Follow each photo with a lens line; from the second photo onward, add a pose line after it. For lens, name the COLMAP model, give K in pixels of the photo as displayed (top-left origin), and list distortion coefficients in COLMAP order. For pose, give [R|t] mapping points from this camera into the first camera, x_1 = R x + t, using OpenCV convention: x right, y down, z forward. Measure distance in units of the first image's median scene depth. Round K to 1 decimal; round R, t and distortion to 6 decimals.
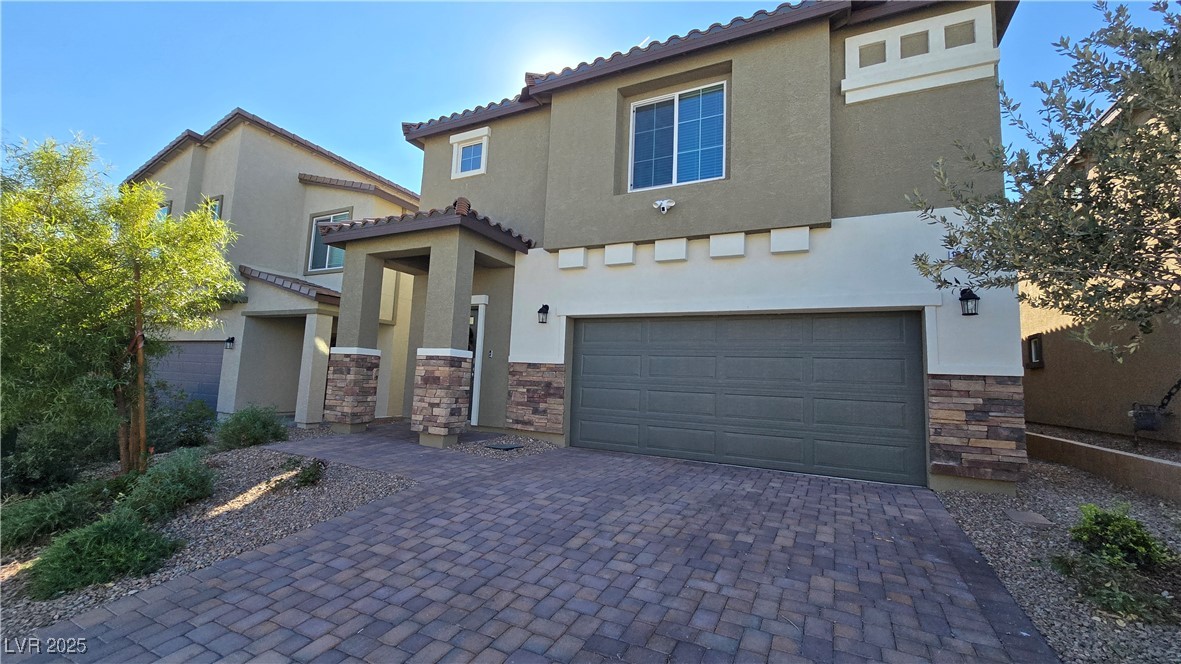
lens RADIAL K [[491.1, 0, 583.1], [0, 491.1, 324.1], [0, 0, 1]] dist [-0.001625, 0.000054]
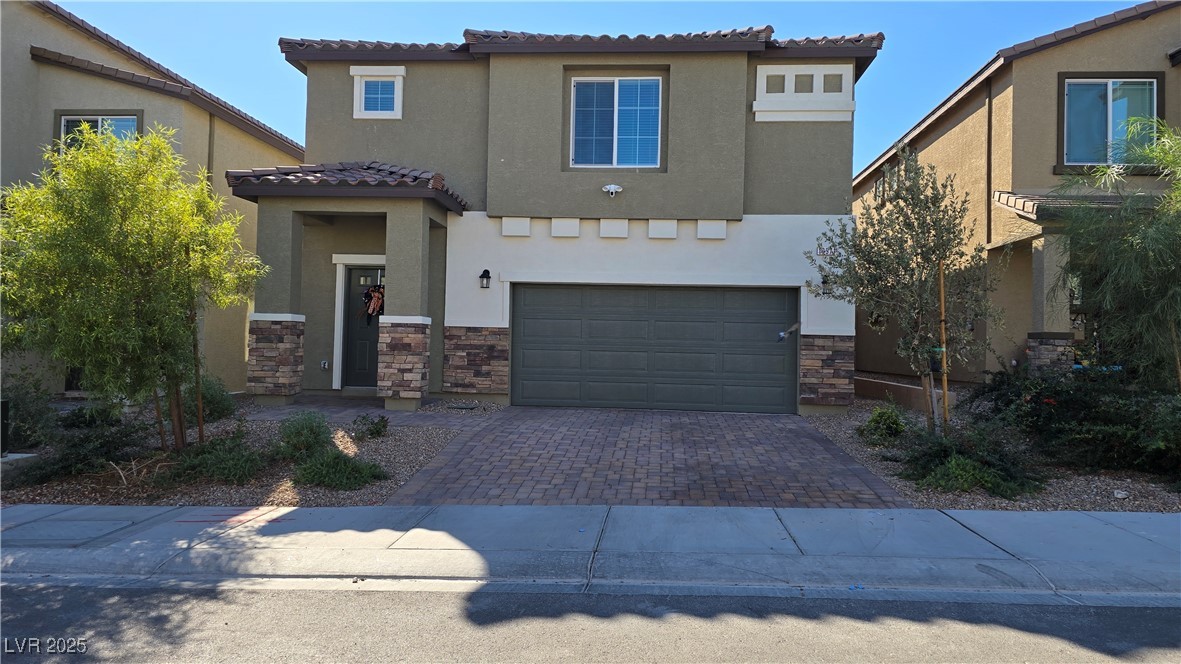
lens RADIAL K [[802.8, 0, 599.2], [0, 802.8, 306.1], [0, 0, 1]] dist [0.090813, -0.104345]
pose [[0.923263, -0.005491, 0.384130, -0.555354], [-0.026716, 0.996559, 0.078459, -0.112462], [-0.383239, -0.082701, 0.919939, -0.695365]]
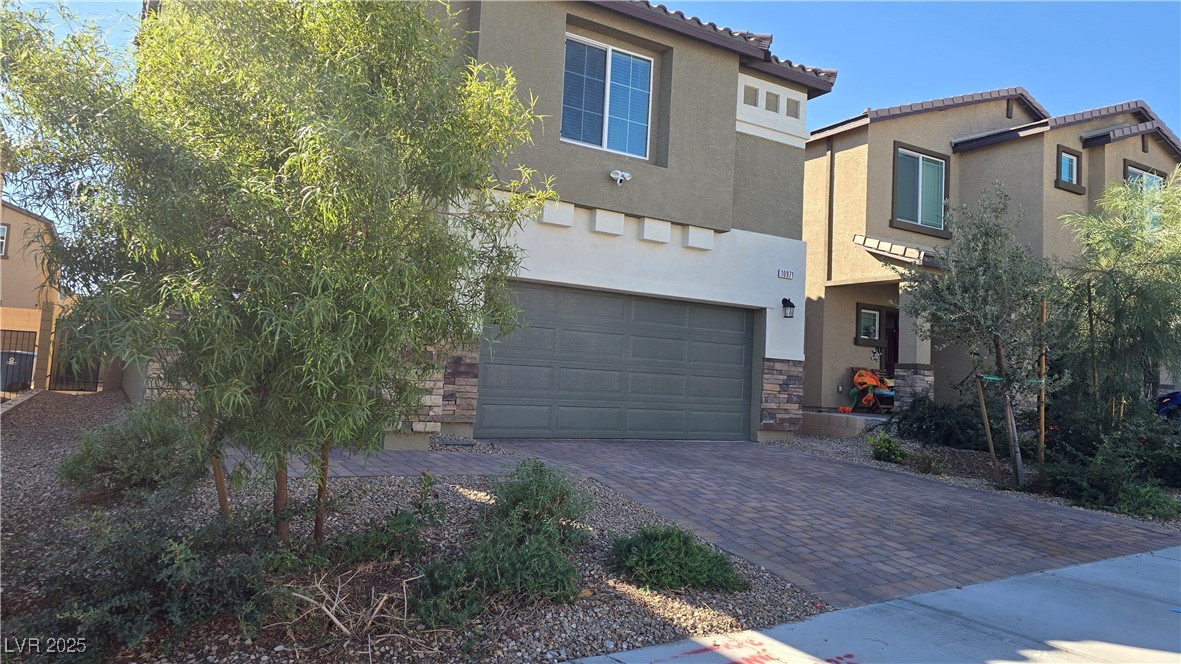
lens RADIAL K [[802.8, 0, 599.2], [0, 802.8, 306.1], [0, 0, 1]] dist [0.090813, -0.104345]
pose [[0.521018, 0.060336, 0.851410, -1.118467], [-0.129878, 0.991487, 0.009215, -0.001443], [-0.843606, -0.115381, 0.524419, 0.176876]]
